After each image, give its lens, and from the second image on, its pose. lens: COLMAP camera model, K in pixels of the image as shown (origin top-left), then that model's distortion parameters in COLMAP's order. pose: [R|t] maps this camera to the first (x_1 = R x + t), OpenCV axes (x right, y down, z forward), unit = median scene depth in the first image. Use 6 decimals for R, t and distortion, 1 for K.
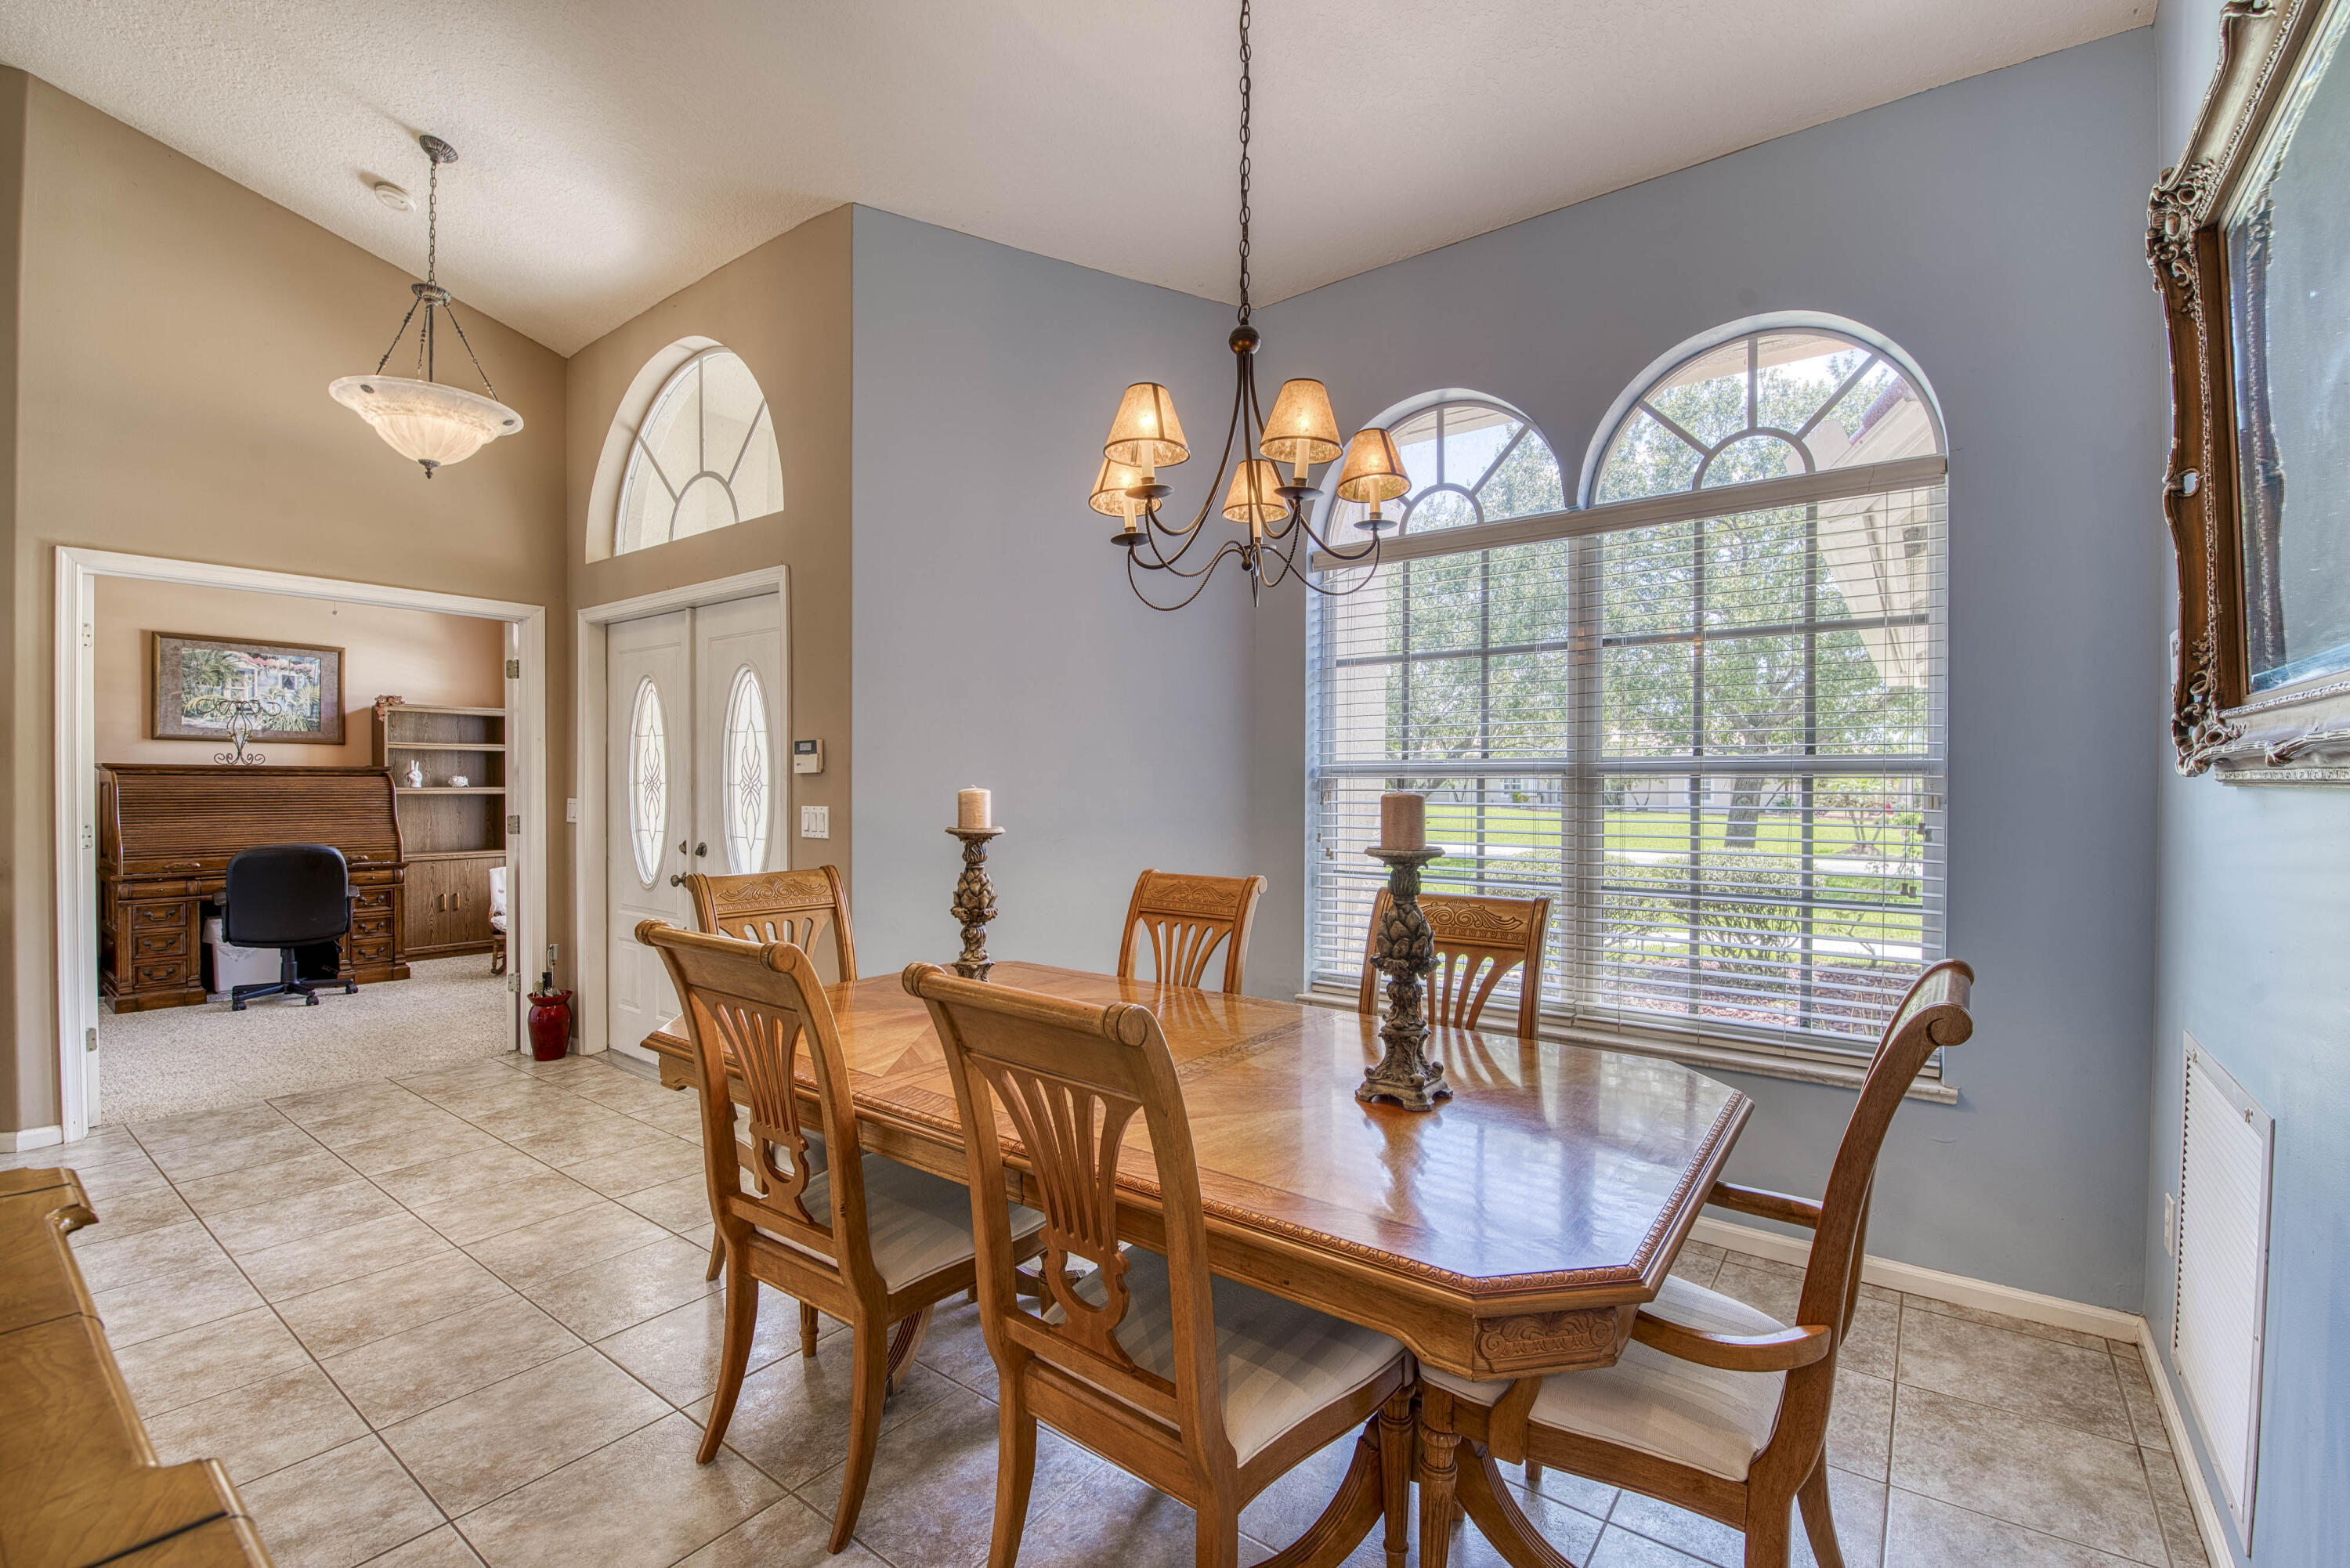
lens RADIAL K [[1017.7, 0, 1173.4], [0, 1017.7, 785.1], [0, 0, 1]] dist [-0.027567, -0.000757]
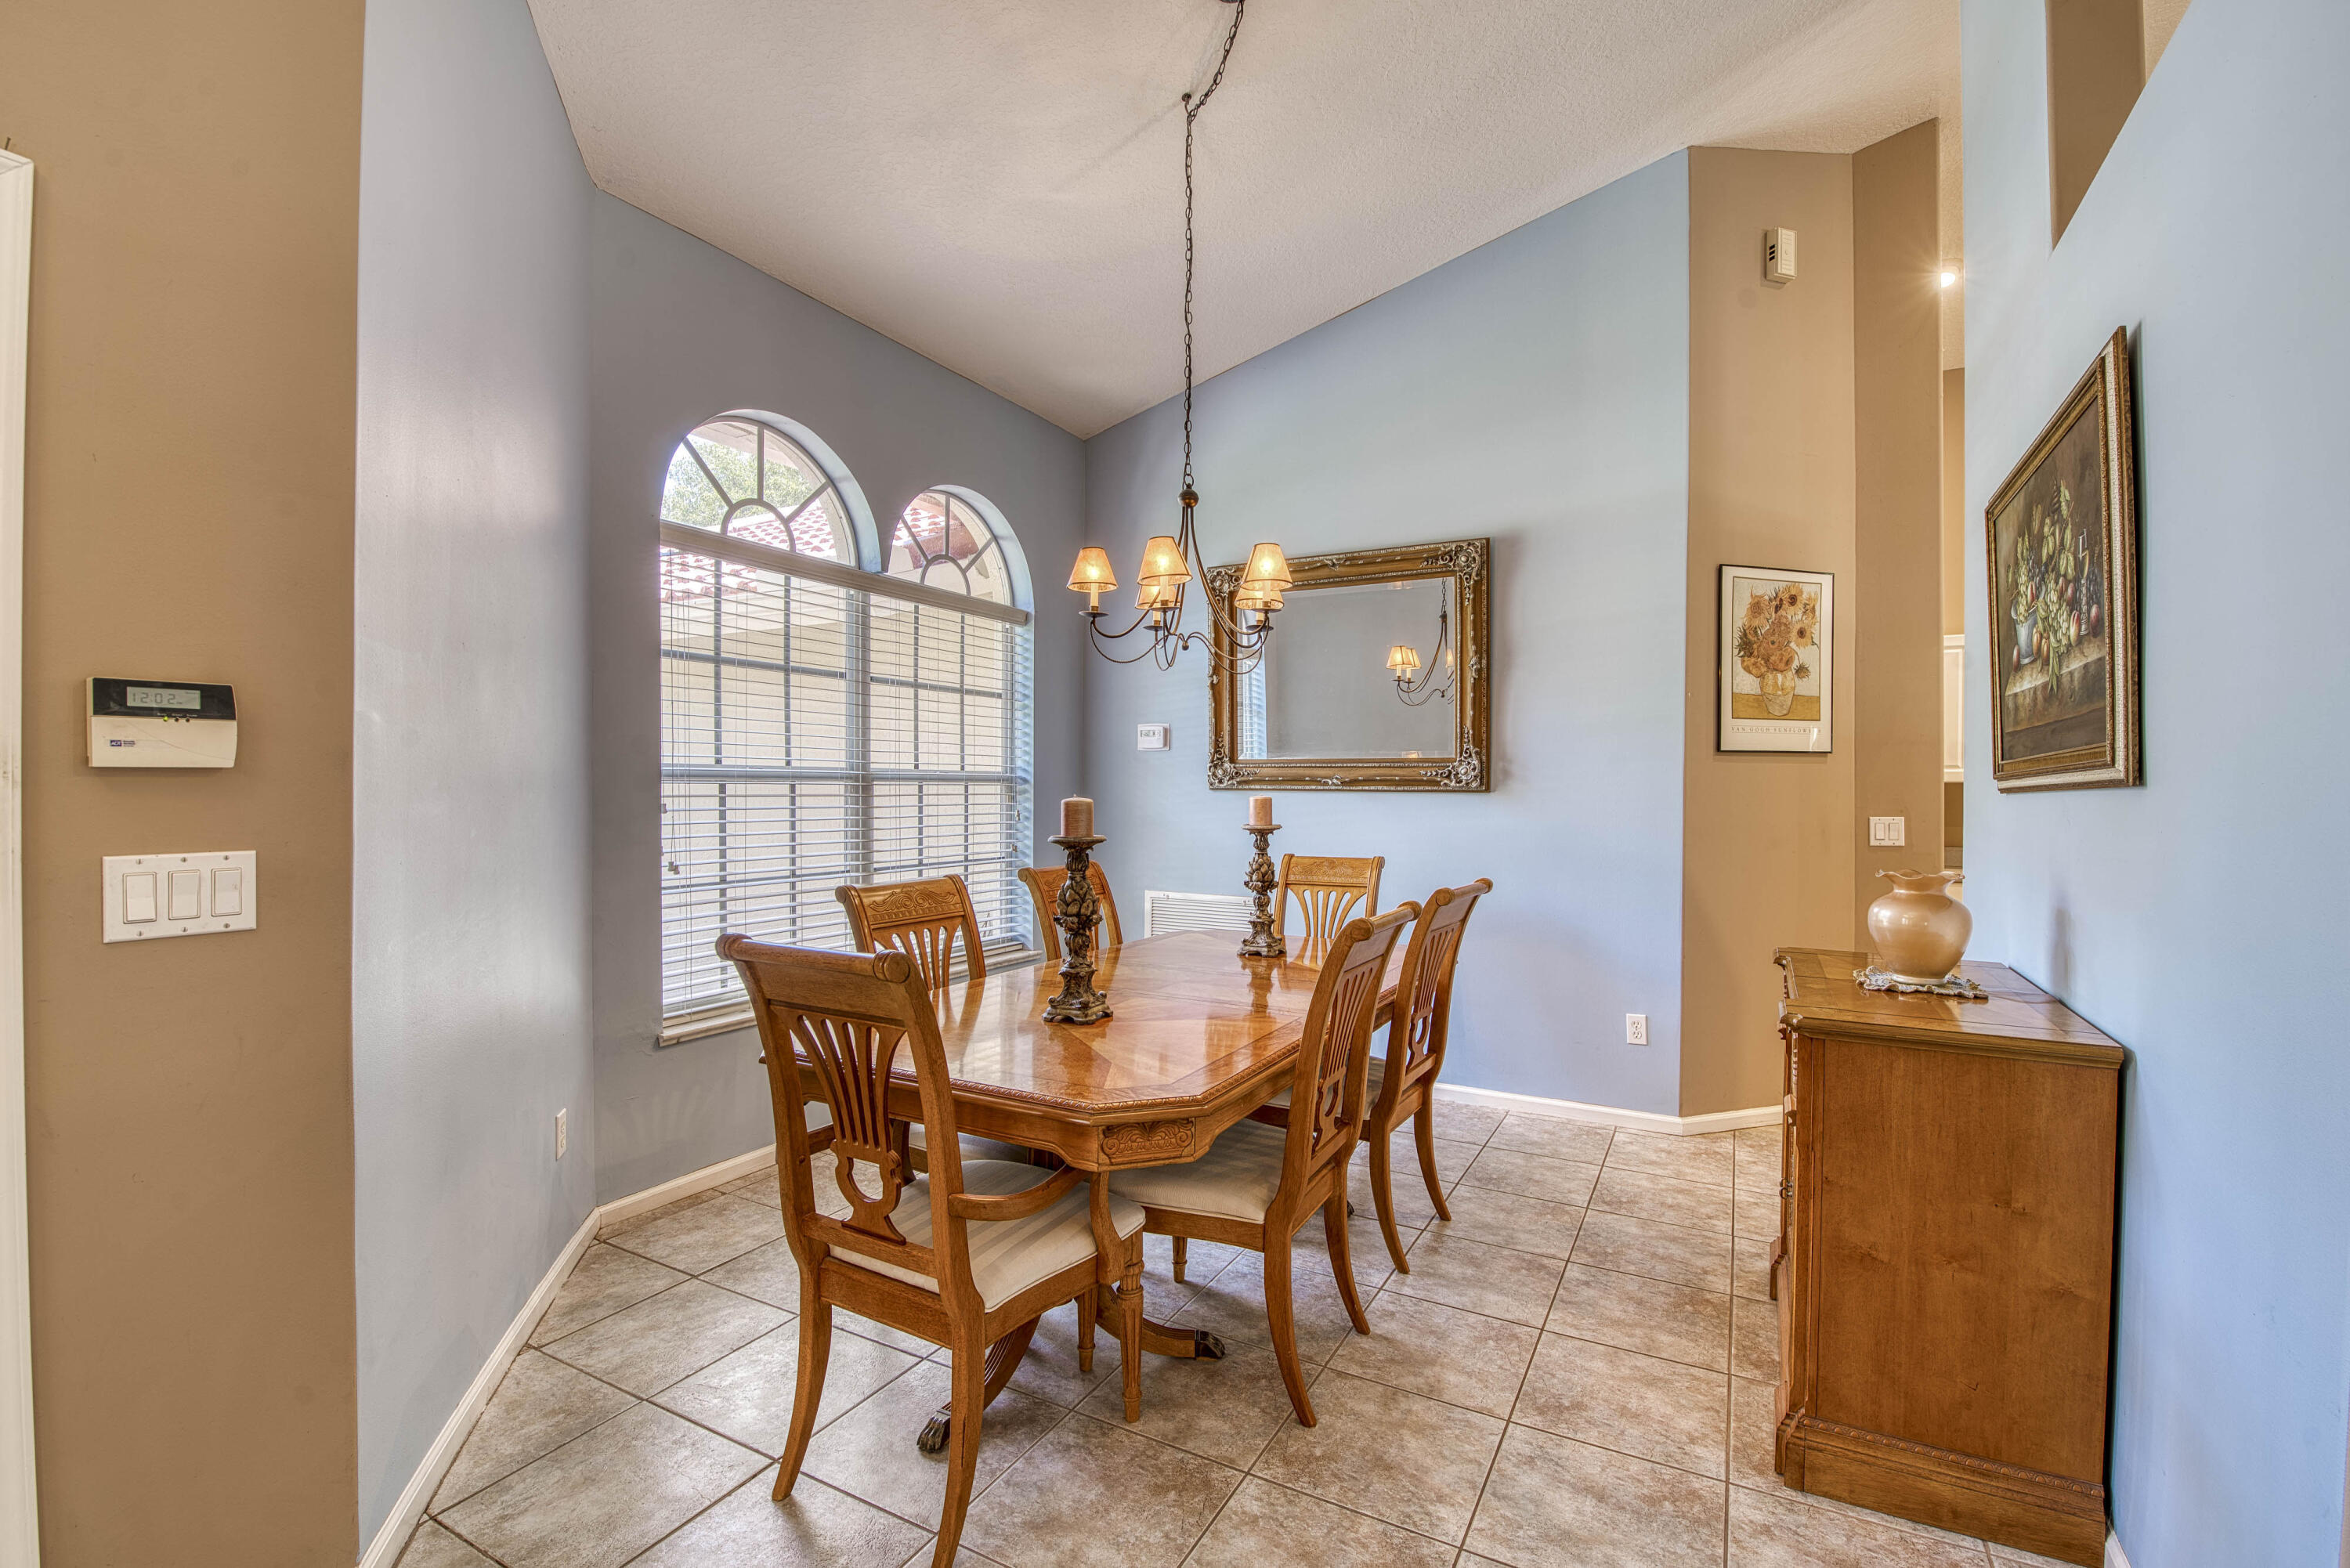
lens RADIAL K [[1017.7, 0, 1186.1], [0, 1017.7, 787.3], [0, 0, 1]] dist [-0.027567, -0.000757]
pose [[-0.145287, -0.008087, 0.989356, -0.807176], [-0.016337, 0.999850, 0.005773, -0.013681], [-0.989255, -0.015324, -0.145398, 0.691913]]
